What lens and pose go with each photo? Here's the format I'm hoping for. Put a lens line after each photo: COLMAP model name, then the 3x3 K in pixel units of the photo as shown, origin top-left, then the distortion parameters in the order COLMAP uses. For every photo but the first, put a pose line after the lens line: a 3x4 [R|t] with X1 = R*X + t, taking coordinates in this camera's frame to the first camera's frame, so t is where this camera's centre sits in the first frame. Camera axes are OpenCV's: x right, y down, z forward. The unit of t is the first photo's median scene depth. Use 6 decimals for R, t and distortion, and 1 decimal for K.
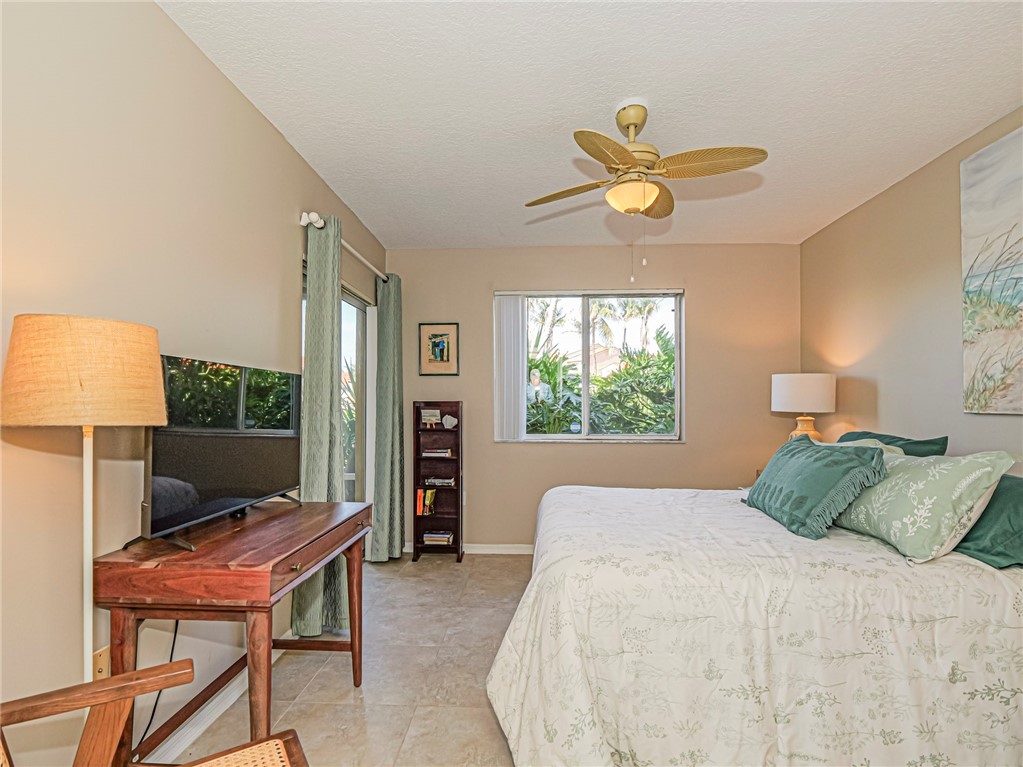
lens RADIAL K [[528.2, 0, 495.6], [0, 528.2, 406.4], [0, 0, 1]] dist [-0.010242, -0.001413]
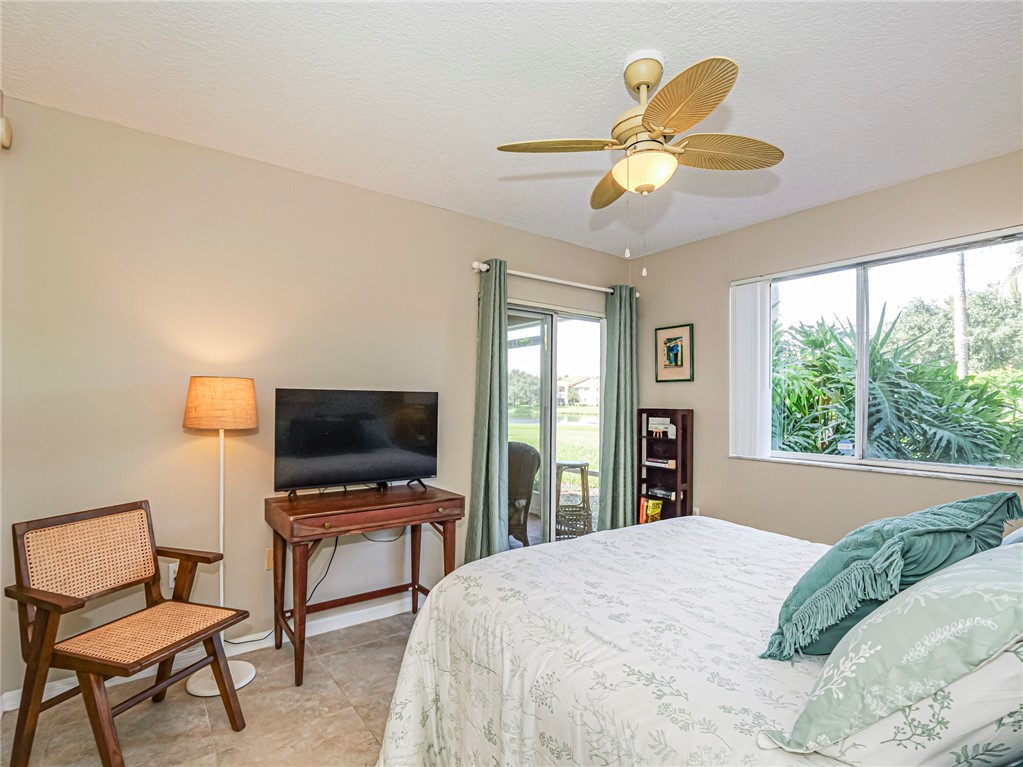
lens RADIAL K [[506.3, 0, 497.6], [0, 506.3, 405.2], [0, 0, 1]] dist [-0.015580, -0.002116]
pose [[0.619257, 0.010714, -0.785115, 0.567203], [-0.006101, 0.999942, 0.008833, -0.030690], [0.785165, -0.000680, 0.619287, 0.264601]]
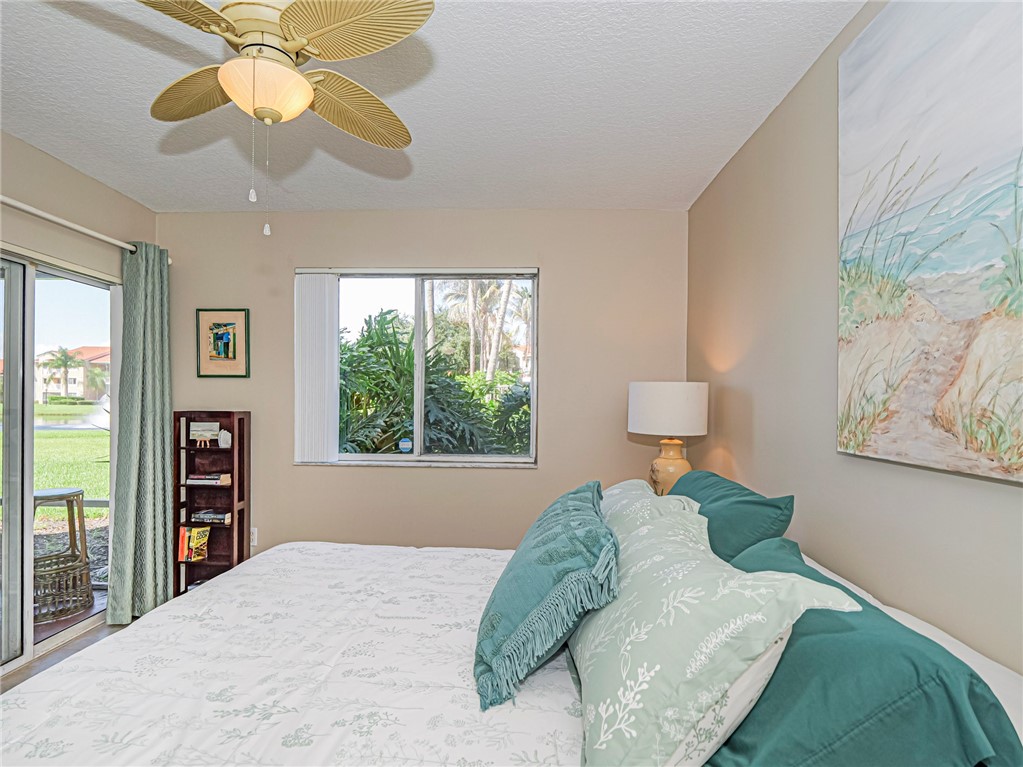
lens RADIAL K [[528.2, 0, 510.0], [0, 528.2, 405.8], [0, 0, 1]] dist [-0.010242, -0.001413]
pose [[0.999778, 0.009683, 0.018738, 0.411066], [-0.009856, 0.999909, 0.009205, -0.038853], [-0.018647, -0.009388, 0.999782, 0.312424]]
